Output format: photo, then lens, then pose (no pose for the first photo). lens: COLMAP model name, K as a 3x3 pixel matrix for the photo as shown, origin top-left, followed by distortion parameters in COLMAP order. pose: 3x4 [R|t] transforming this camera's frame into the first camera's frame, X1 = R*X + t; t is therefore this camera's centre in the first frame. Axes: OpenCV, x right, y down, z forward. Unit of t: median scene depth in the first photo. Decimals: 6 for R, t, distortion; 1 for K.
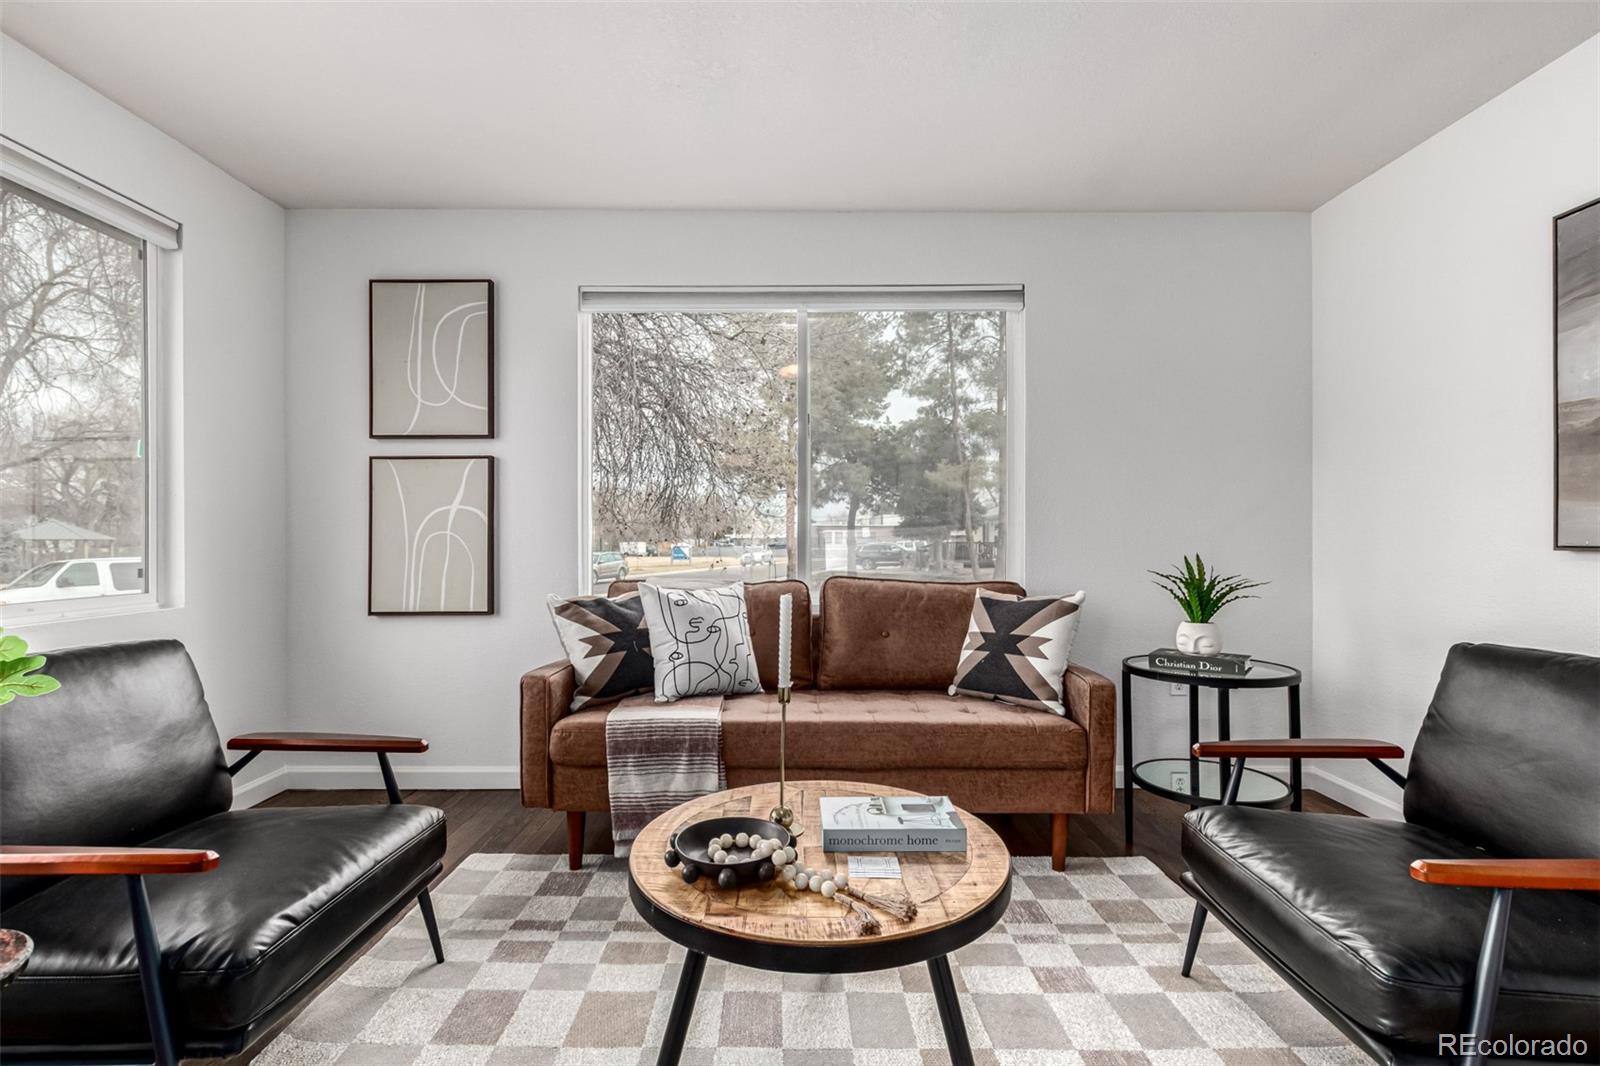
lens RADIAL K [[734.1, 0, 797.1], [0, 734.1, 534.3], [0, 0, 1]] dist [0.003494, -0.000632]
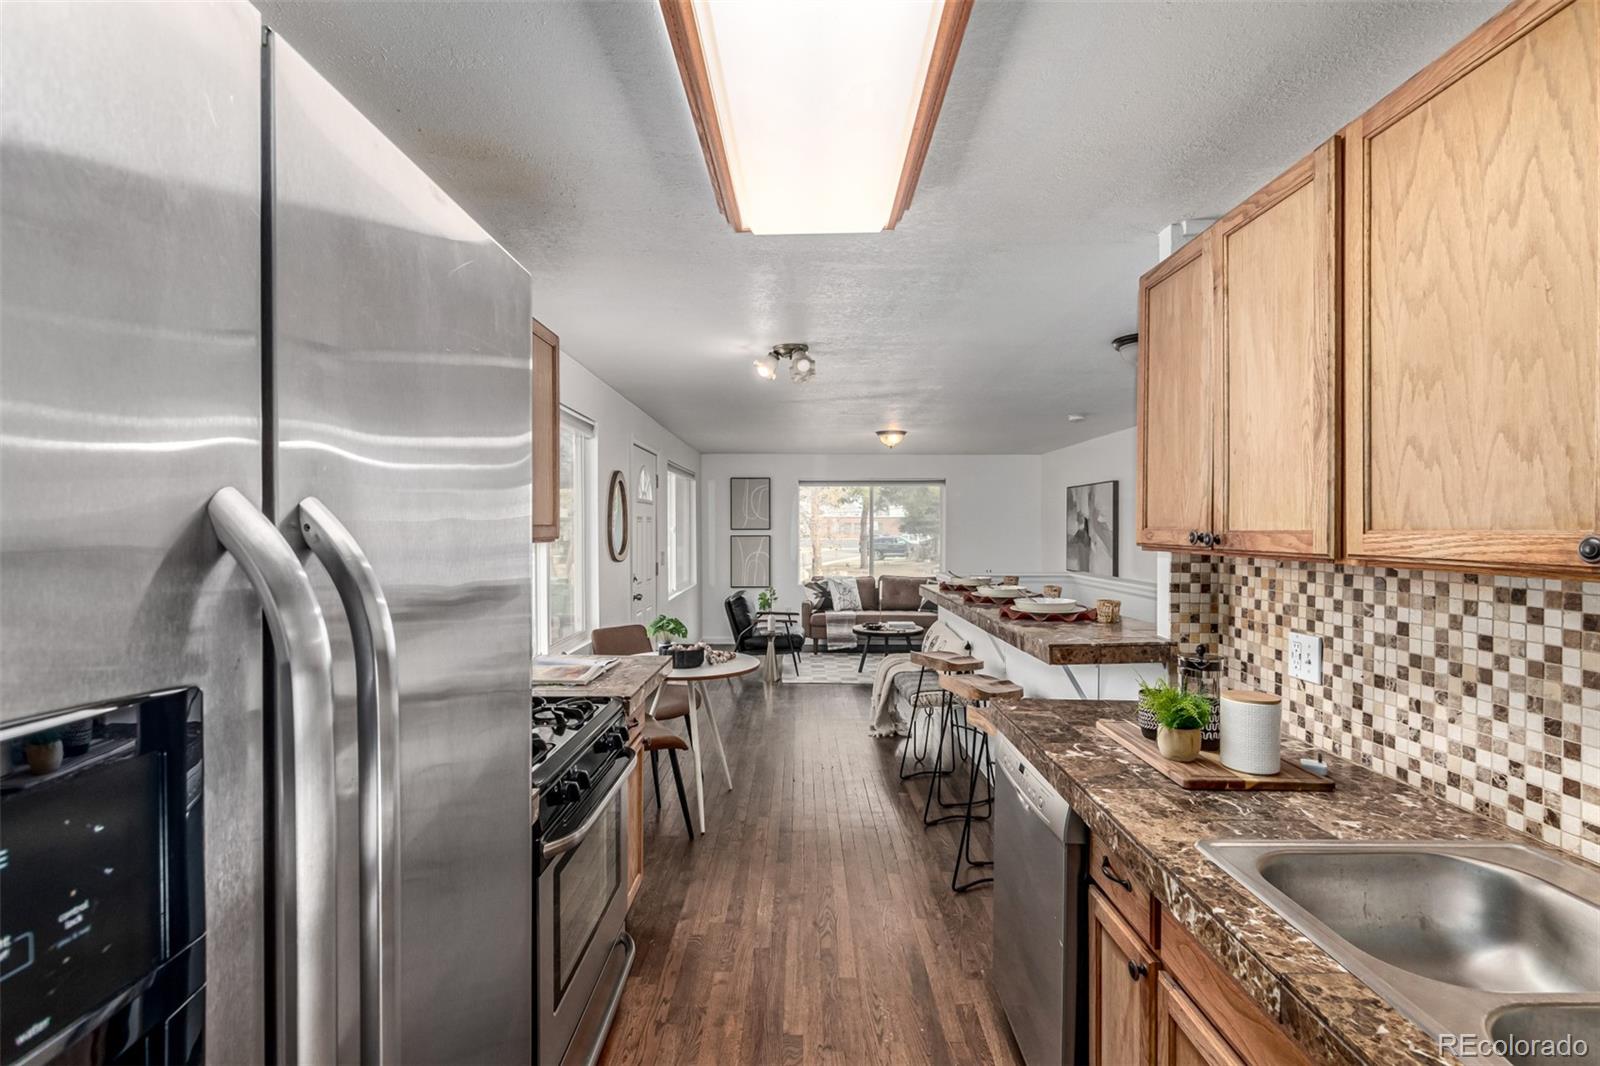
lens RADIAL K [[734.1, 0, 804.4], [0, 734.1, 532.0], [0, 0, 1]] dist [0.003494, -0.000632]
pose [[0.999995, 0.002405, 0.002262, -0.682817], [-0.002437, 0.999892, 0.014463, -0.403791], [-0.002227, -0.014468, 0.999893, -4.977071]]
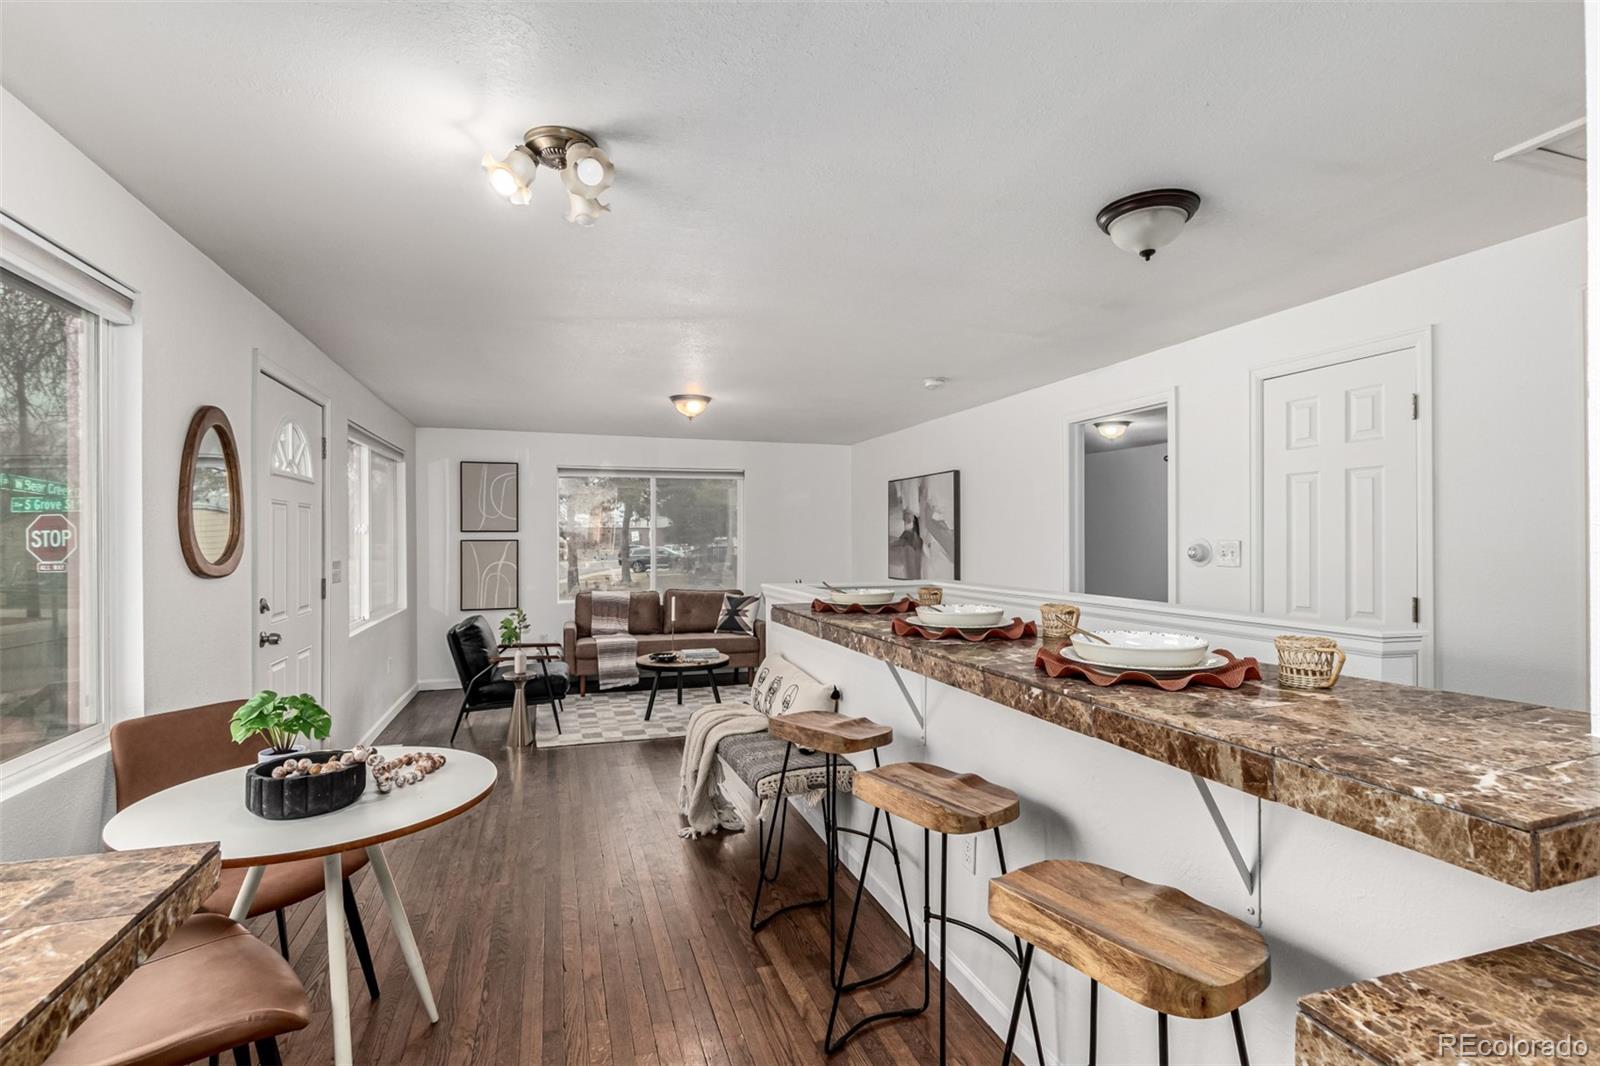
lens RADIAL K [[734.1, 0, 797.8], [0, 734.1, 535.2], [0, 0, 1]] dist [0.003494, -0.000632]
pose [[0.949226, 0.000971, 0.314593, -0.749707], [-0.001900, 0.999995, 0.002648, -0.312461], [-0.314589, -0.003111, 0.949223, -3.525202]]
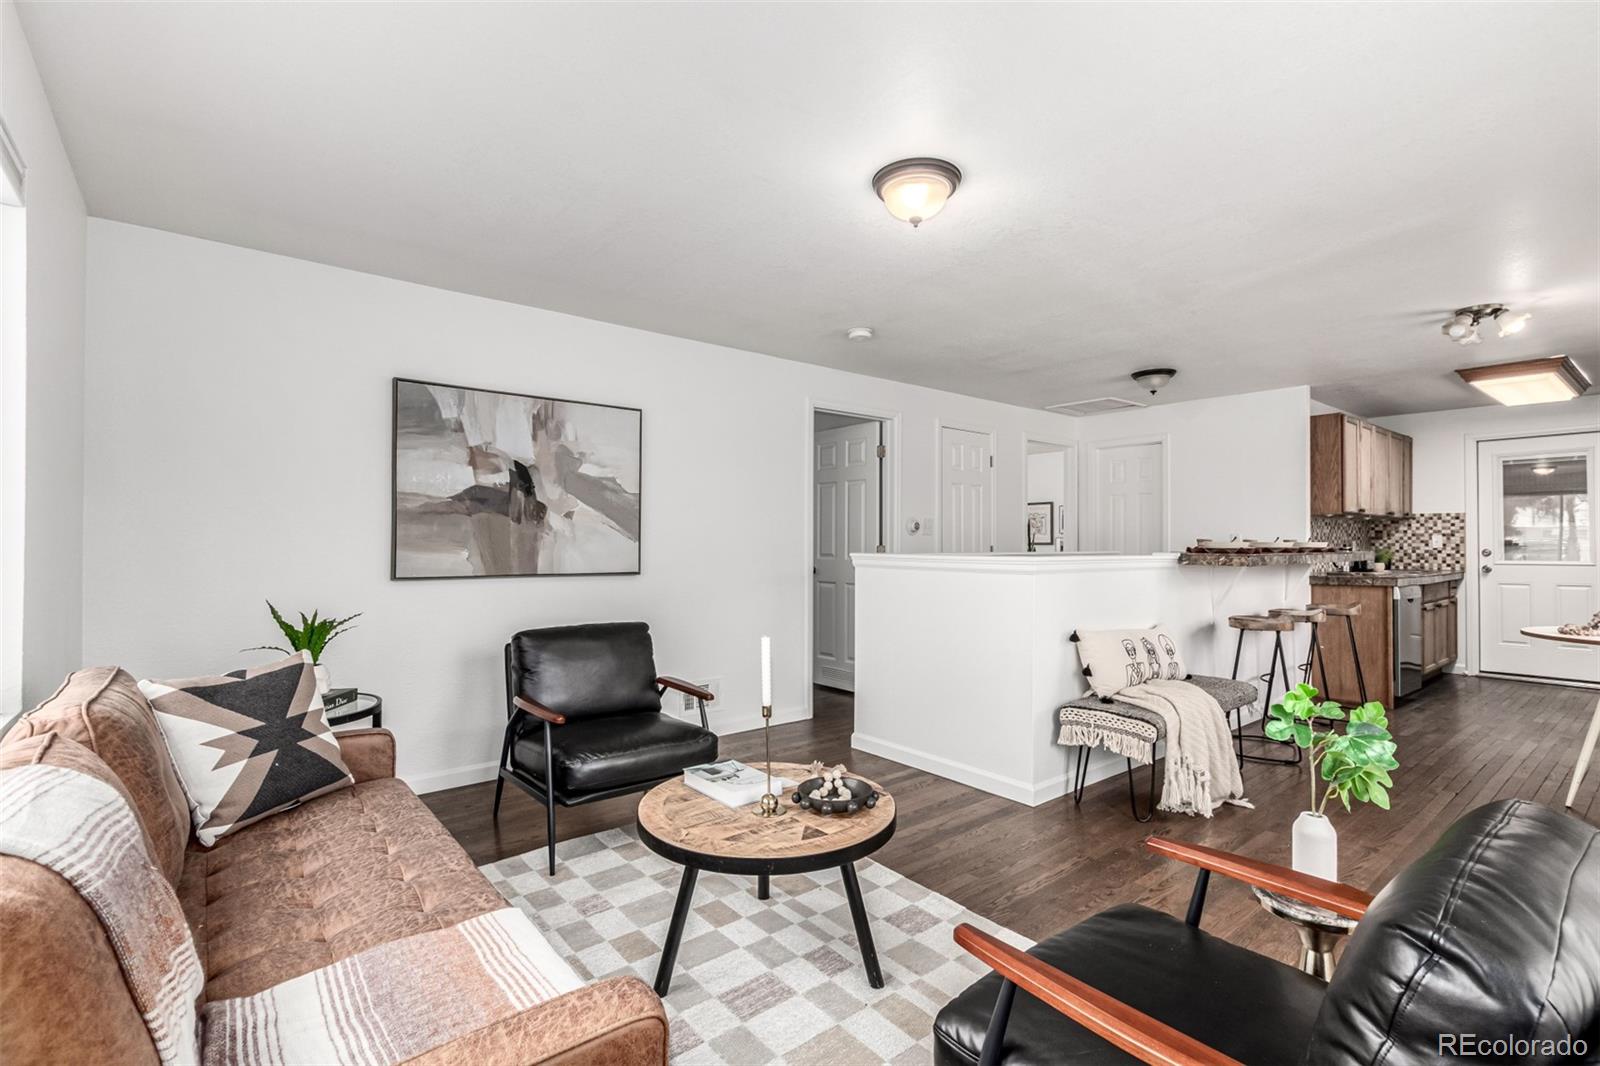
lens RADIAL K [[734.1, 0, 792.6], [0, 734.1, 539.7], [0, 0, 1]] dist [0.003494, -0.000632]
pose [[-0.623202, -0.001059, 0.782060, -1.360167], [-0.011653, 0.999901, -0.007931, -0.108780], [-0.781974, -0.014056, -0.623152, 2.165163]]
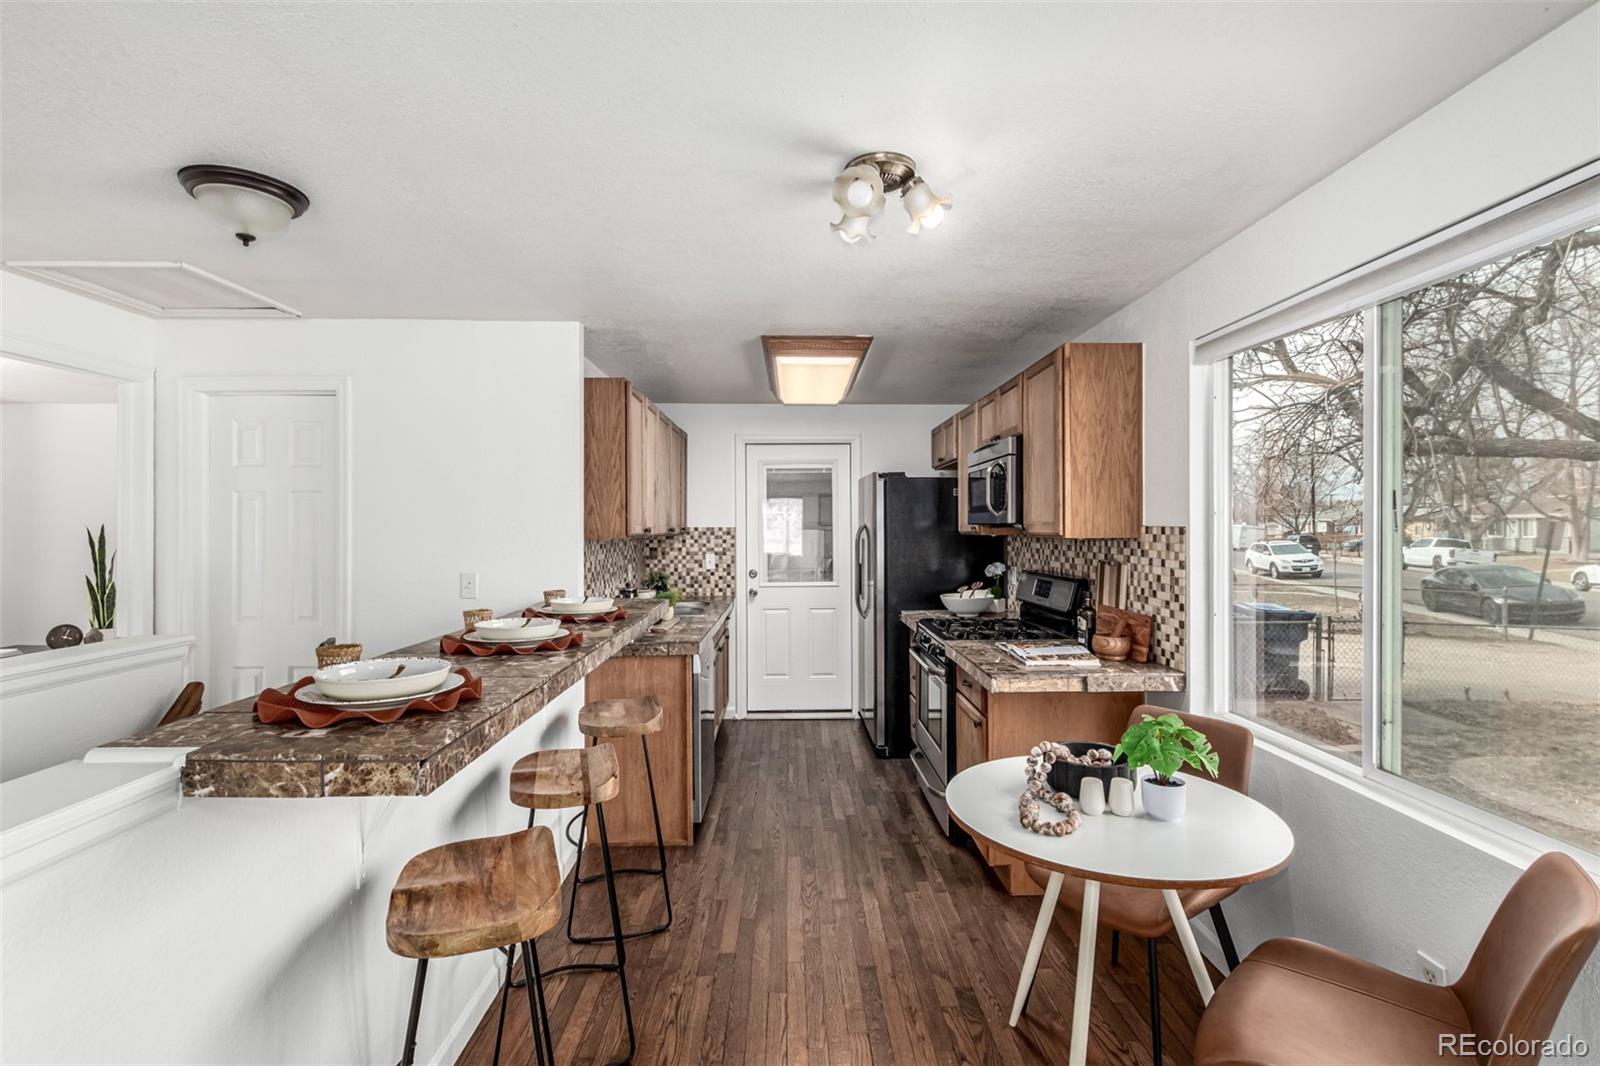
lens RADIAL K [[734.1, 0, 792.3], [0, 734.1, 522.9], [0, 0, 1]] dist [0.003494, -0.000632]
pose [[-0.999981, -0.001885, -0.005911, -0.565046], [-0.001793, 0.999879, -0.015432, -0.357312], [0.005939, -0.015422, -0.999863, -0.411970]]
